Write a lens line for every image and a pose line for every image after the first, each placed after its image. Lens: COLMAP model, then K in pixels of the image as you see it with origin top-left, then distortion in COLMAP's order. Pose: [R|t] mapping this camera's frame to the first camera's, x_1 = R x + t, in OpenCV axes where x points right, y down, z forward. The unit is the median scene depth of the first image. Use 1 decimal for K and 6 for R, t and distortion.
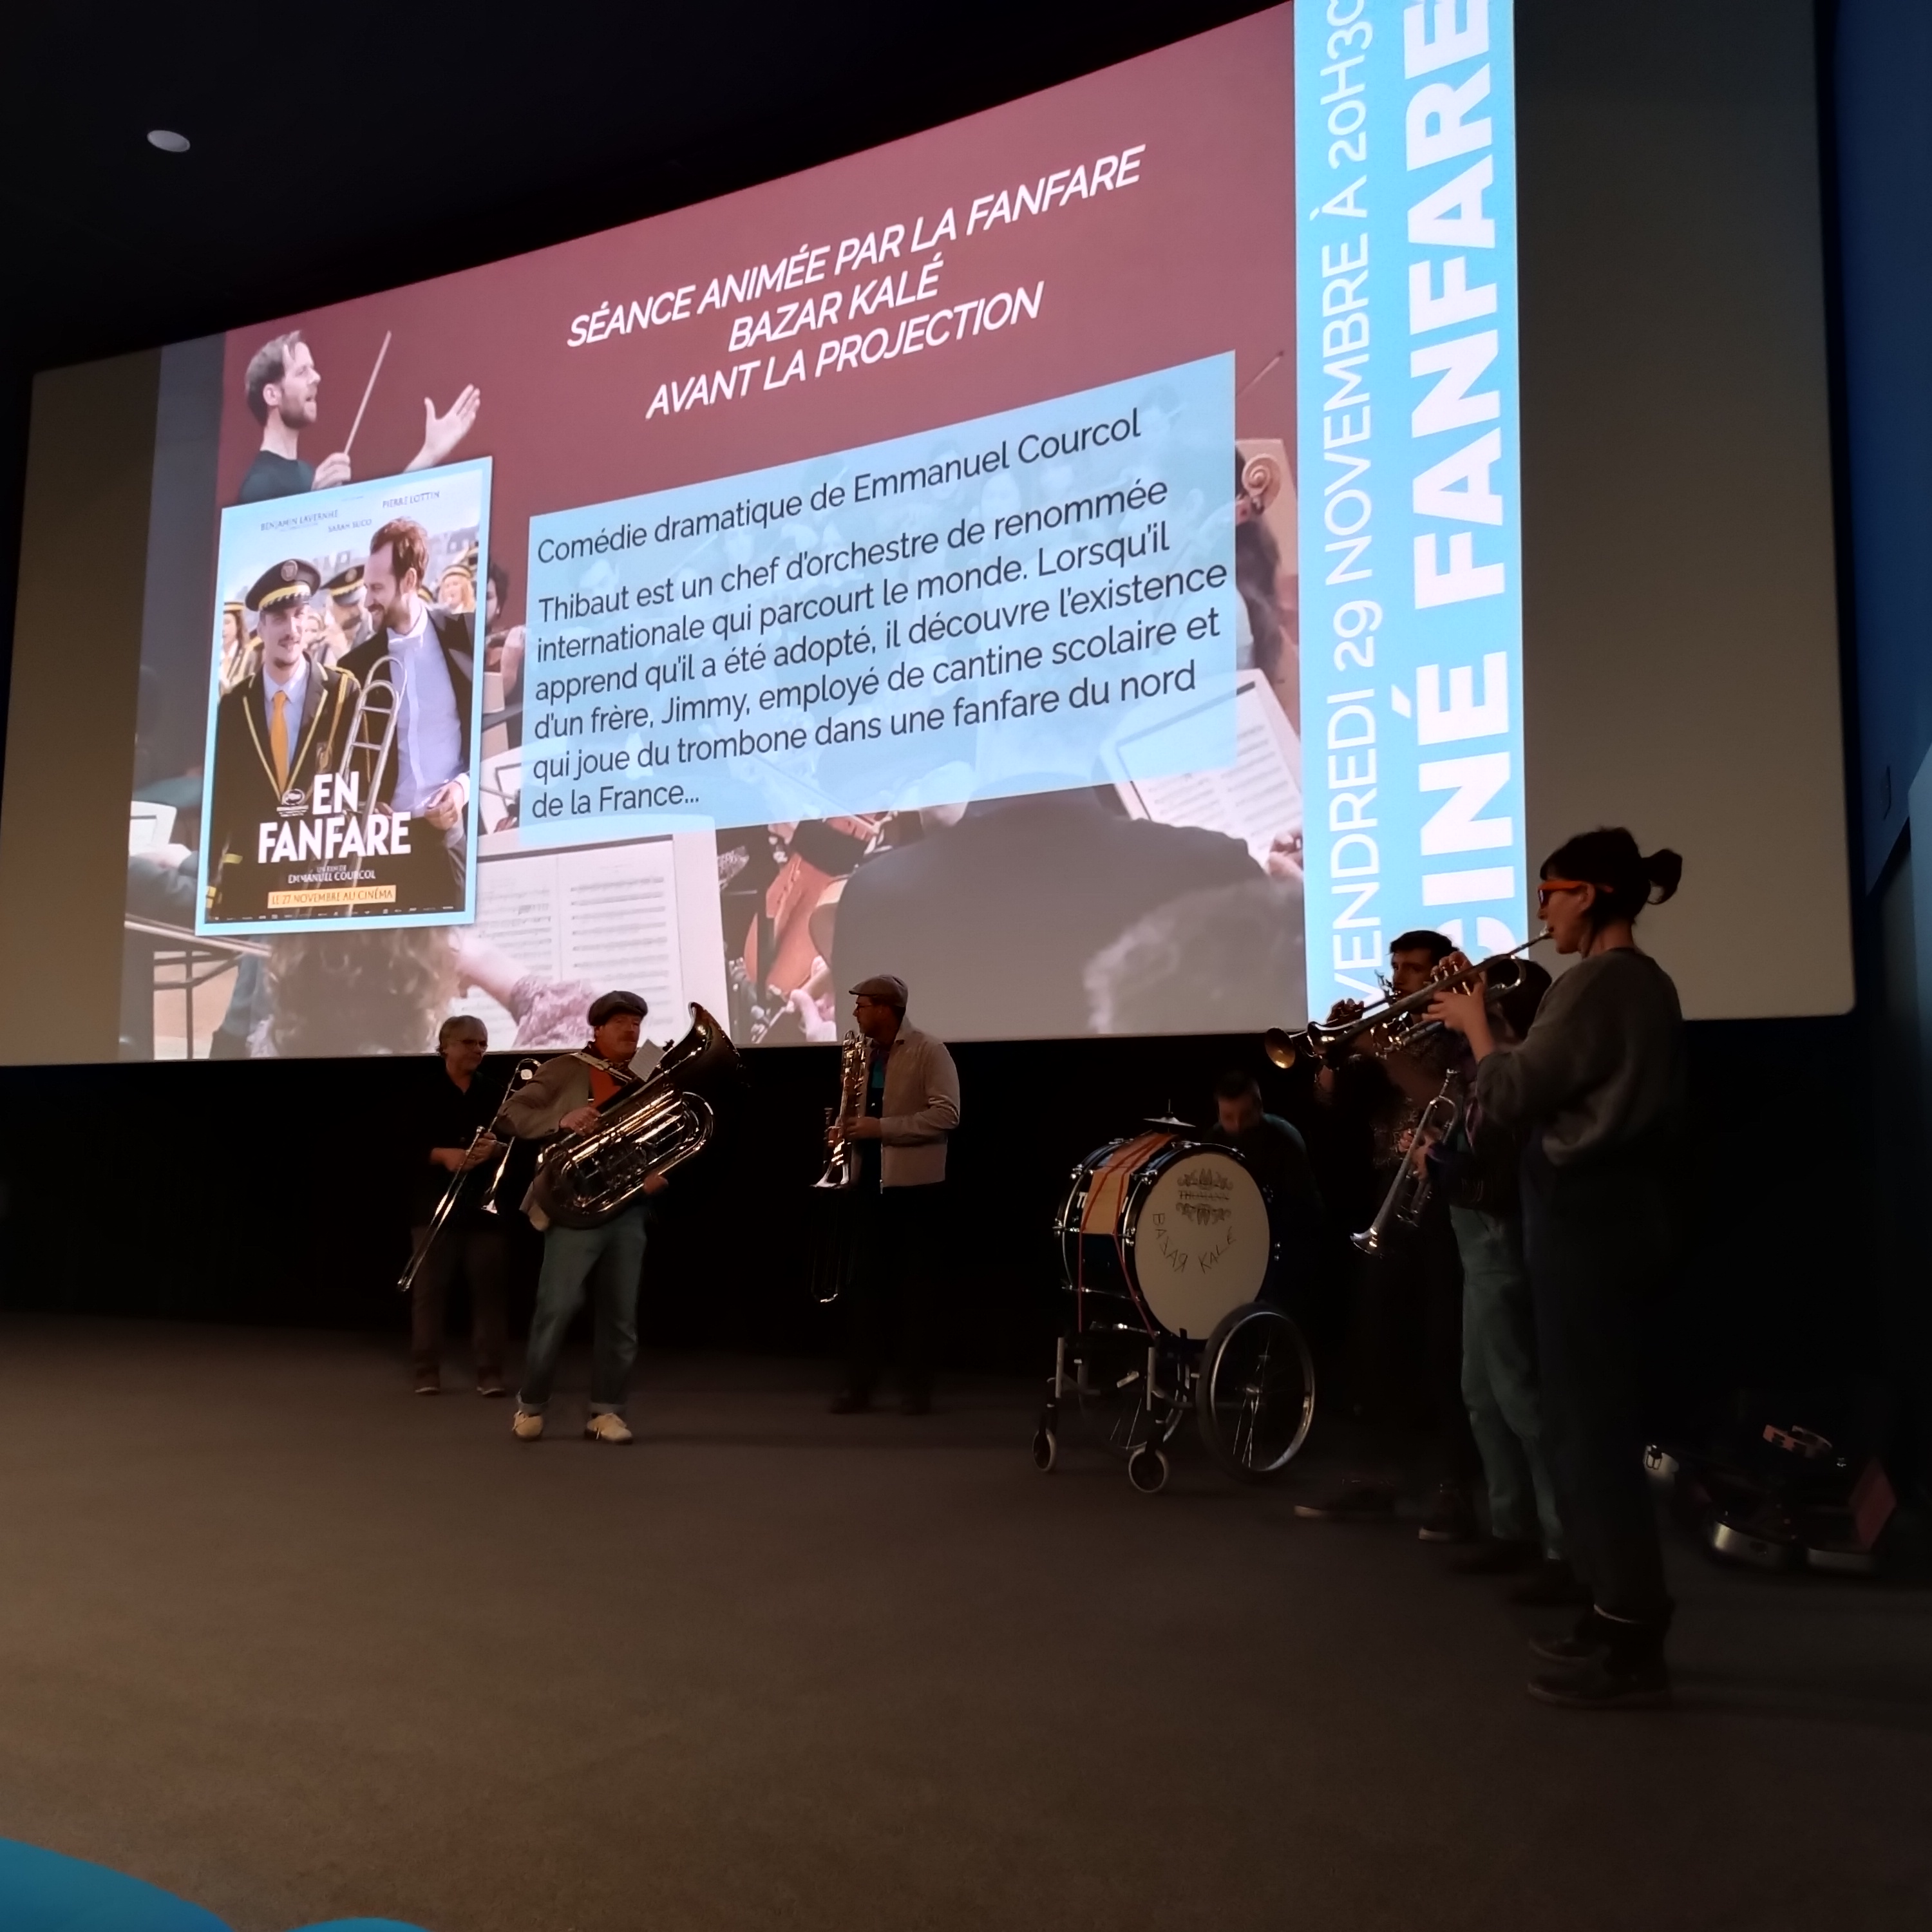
lens RADIAL K [[2020.9, 0, 964.7], [0, 2020.9, 982.1], [0, 0, 1]] dist [0.037440, 0.000000]
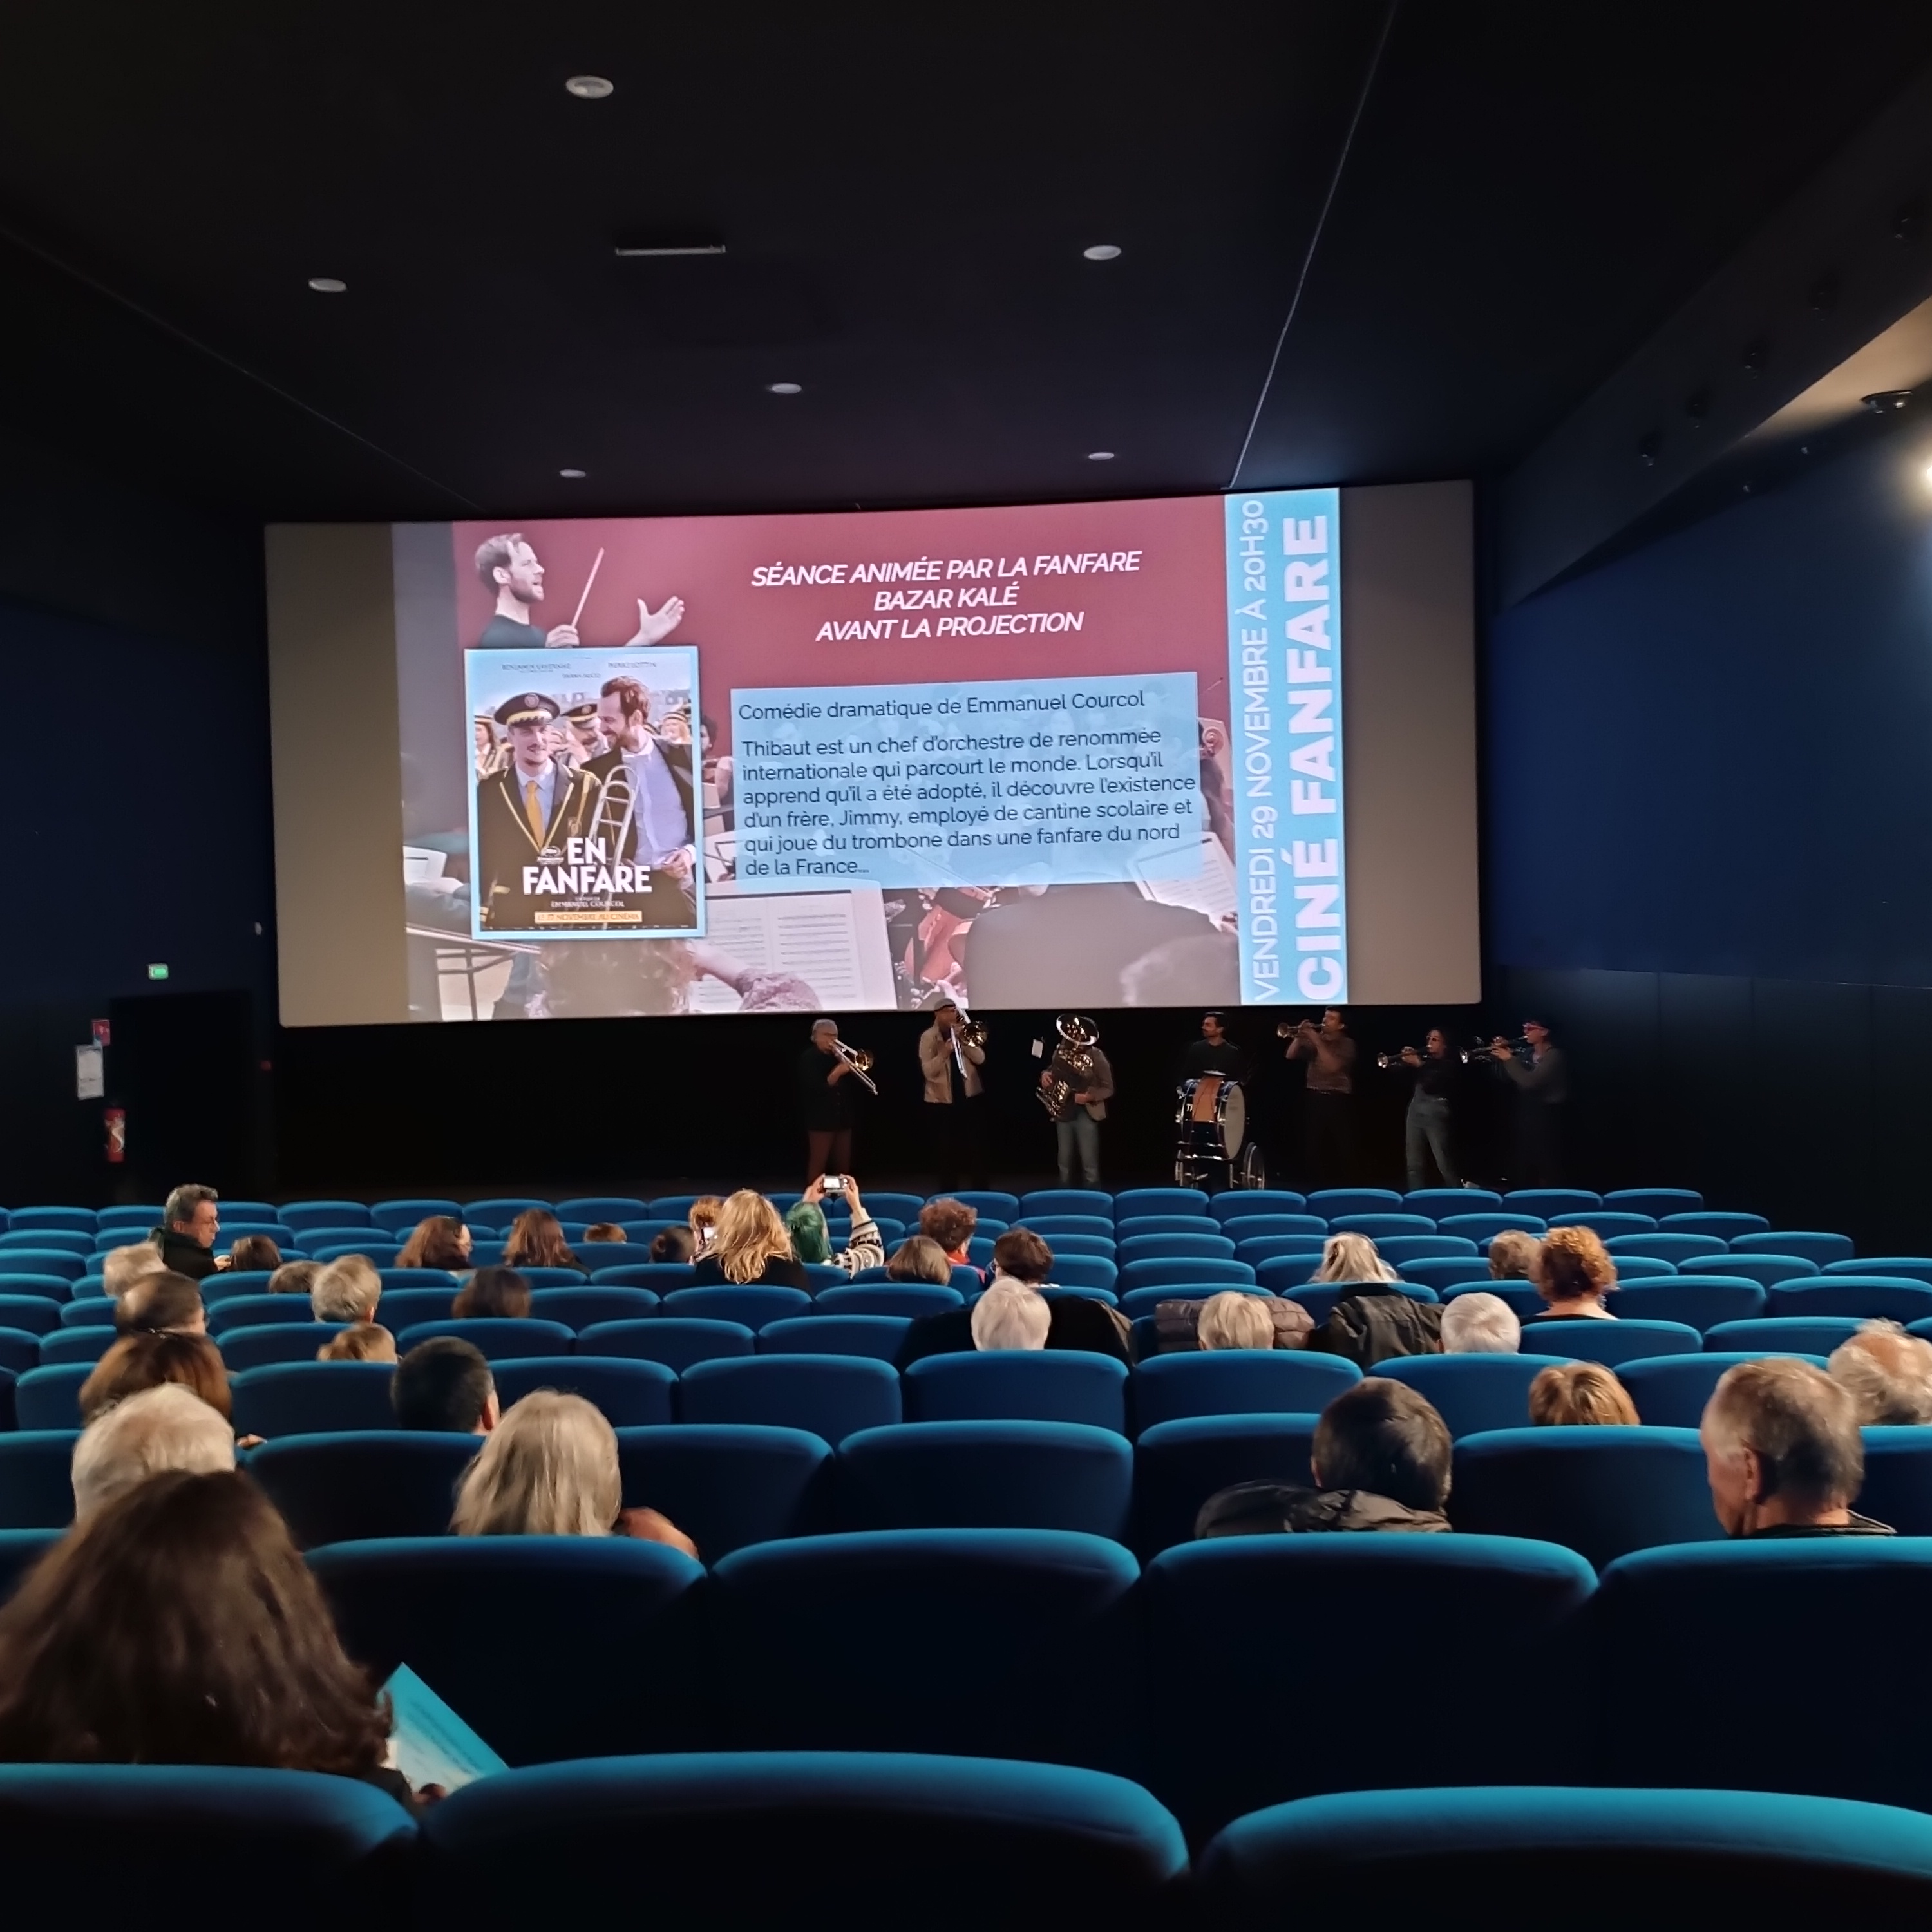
lens RADIAL K [[2020.9, 0, 965.2], [0, 2020.9, 957.3], [0, 0, 1]] dist [0.037440, 0.000000]
pose [[0.864666, -0.052301, 0.499617, -0.941764], [-0.016892, 0.990976, 0.132972, -0.250732], [-0.502063, -0.123416, 0.855980, -0.565758]]
